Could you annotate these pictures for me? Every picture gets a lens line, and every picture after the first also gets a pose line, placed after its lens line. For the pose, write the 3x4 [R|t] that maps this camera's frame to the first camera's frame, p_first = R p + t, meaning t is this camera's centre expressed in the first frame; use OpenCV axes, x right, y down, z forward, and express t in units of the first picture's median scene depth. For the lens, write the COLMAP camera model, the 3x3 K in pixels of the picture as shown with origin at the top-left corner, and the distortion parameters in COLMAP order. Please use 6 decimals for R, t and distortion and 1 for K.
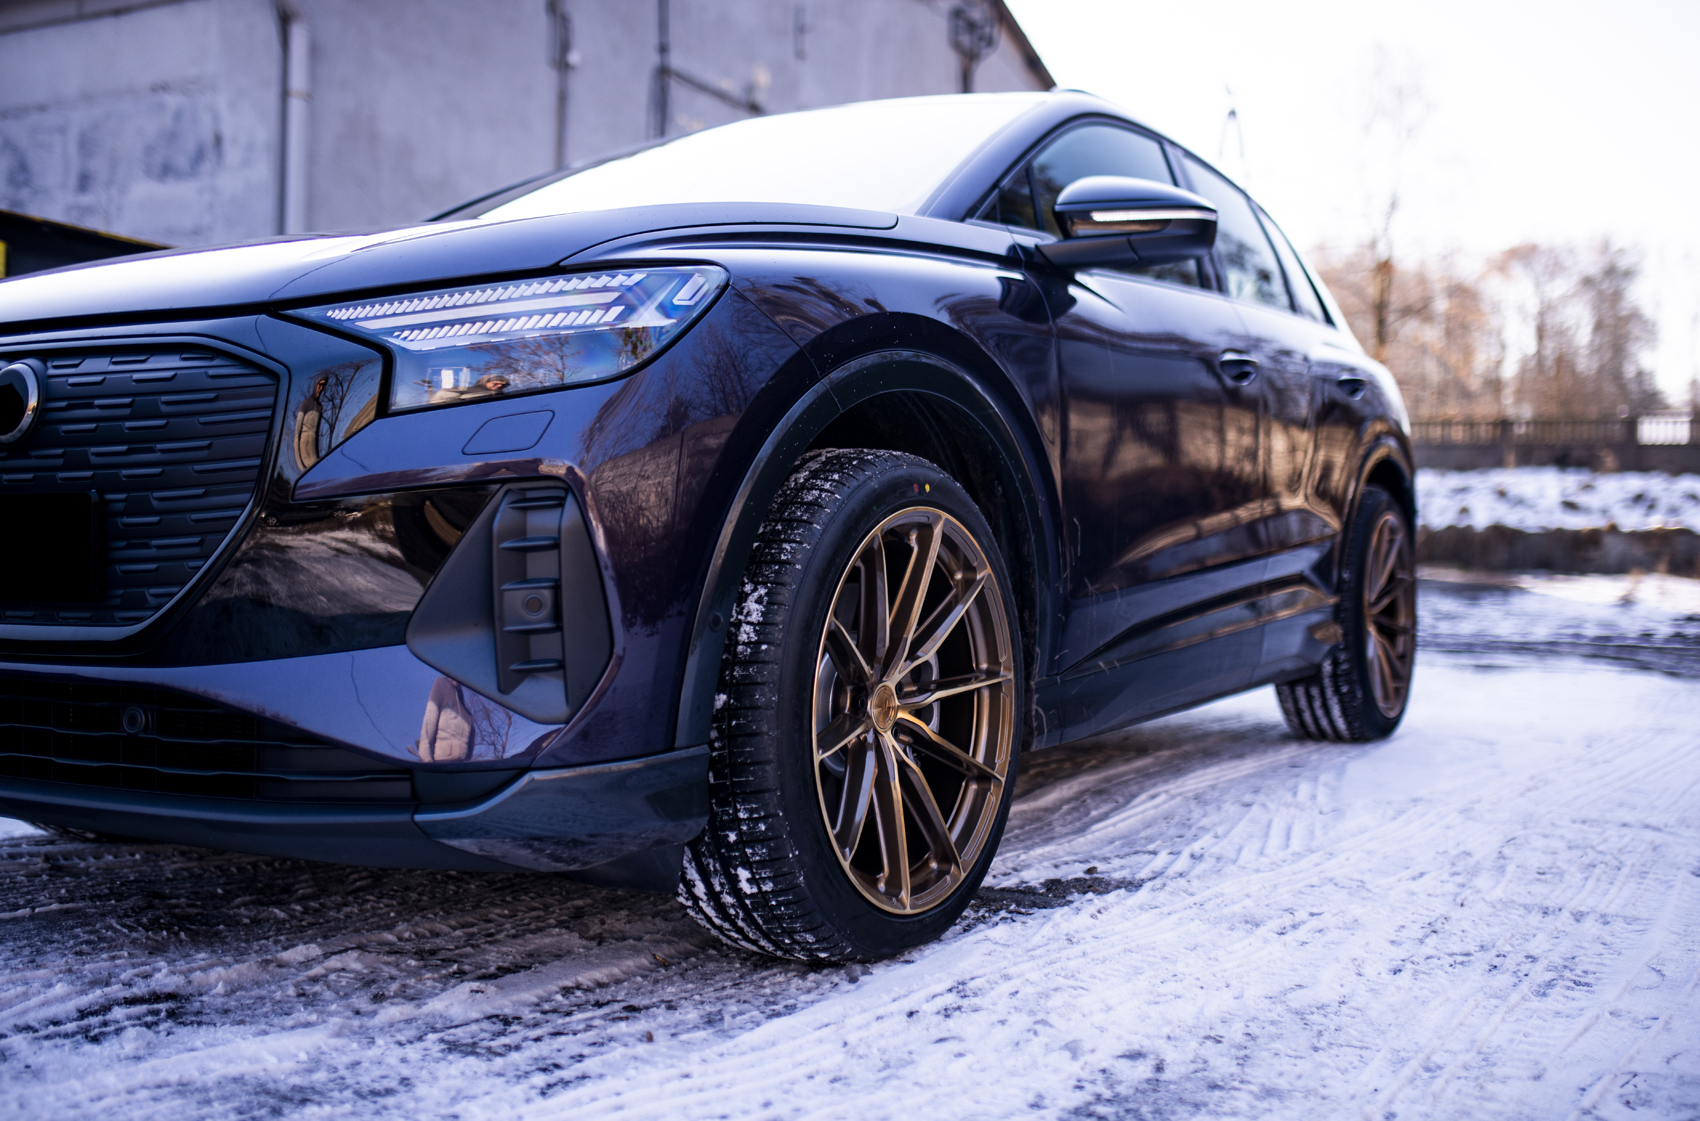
lens RADIAL K [[1704.6, 0, 850.0], [0, 1704.6, 560.5], [0, 0, 1]] dist [-0.036747, 0.002913]
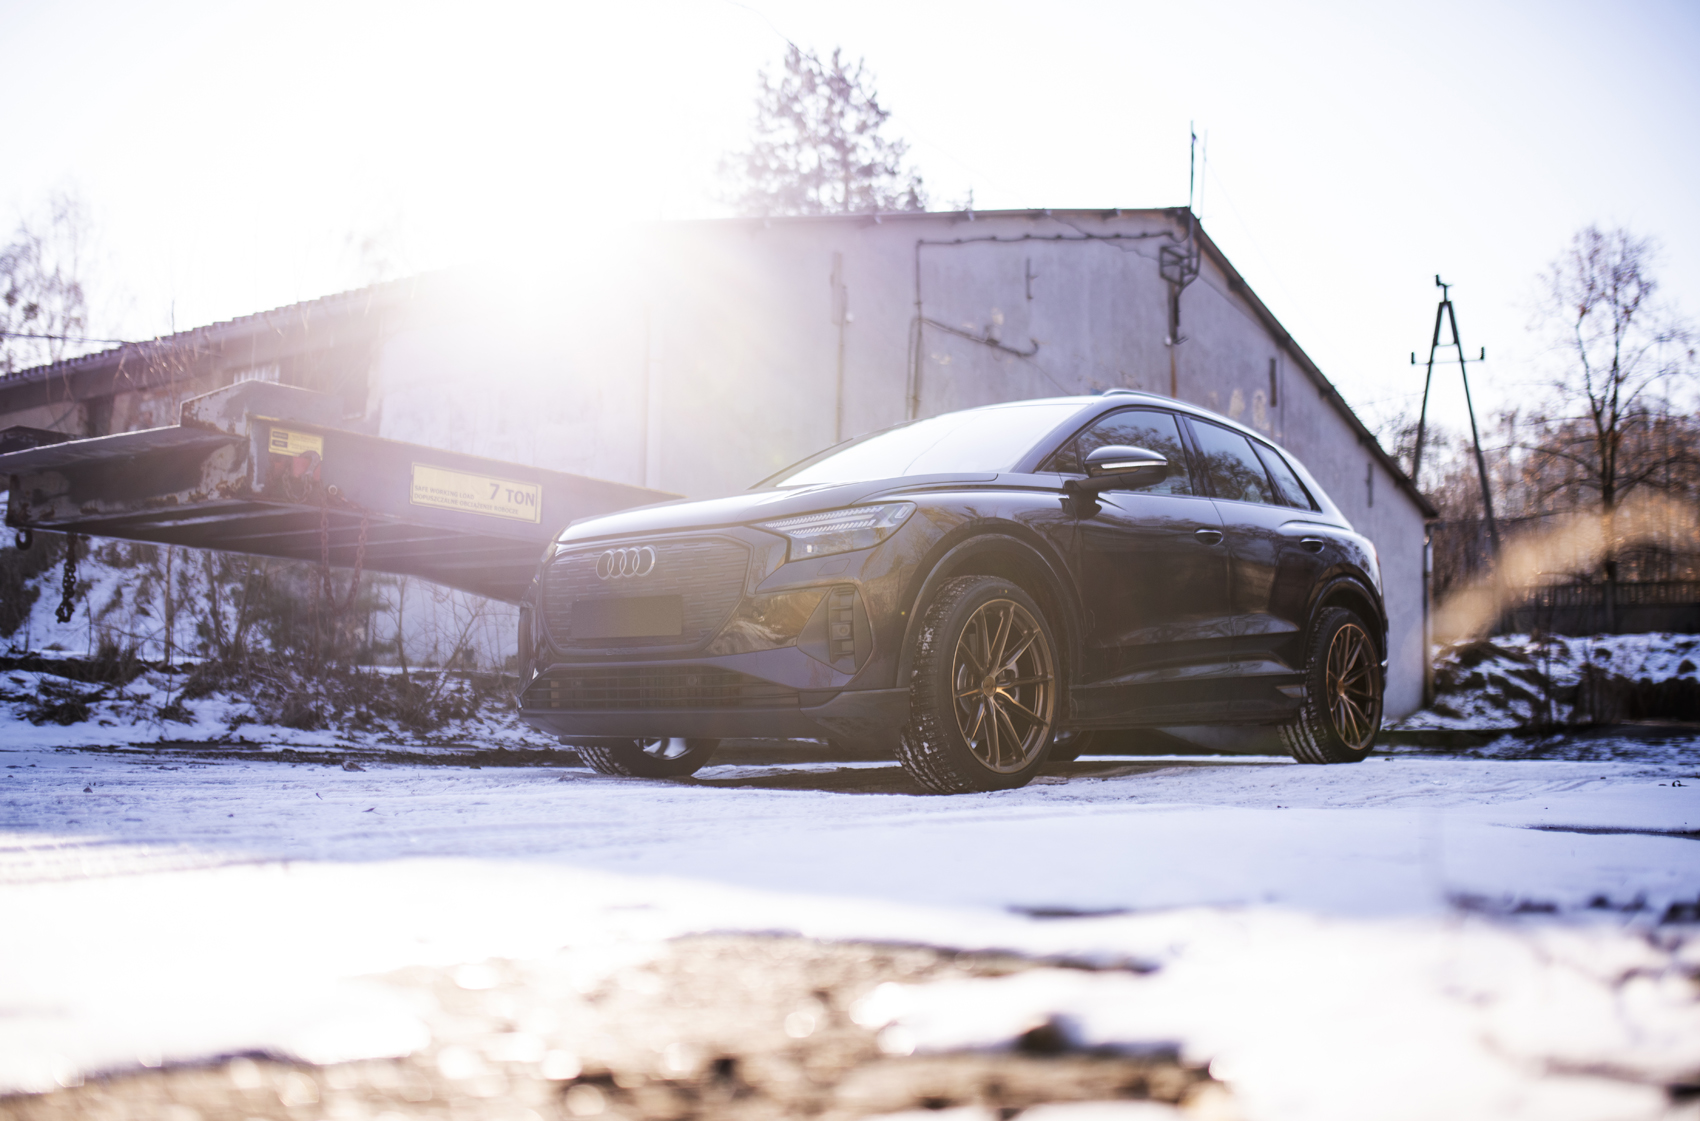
lens RADIAL K [[1581.0, 0, 850.0], [0, 1581.0, 560.5], [0, 0, 1]] dist [-0.031549, 0.001950]
pose [[0.986873, -0.022637, -0.159902, 0.189059], [0.005558, 0.994301, -0.106460, 0.151019], [0.161400, 0.104174, 0.981375, -1.216407]]
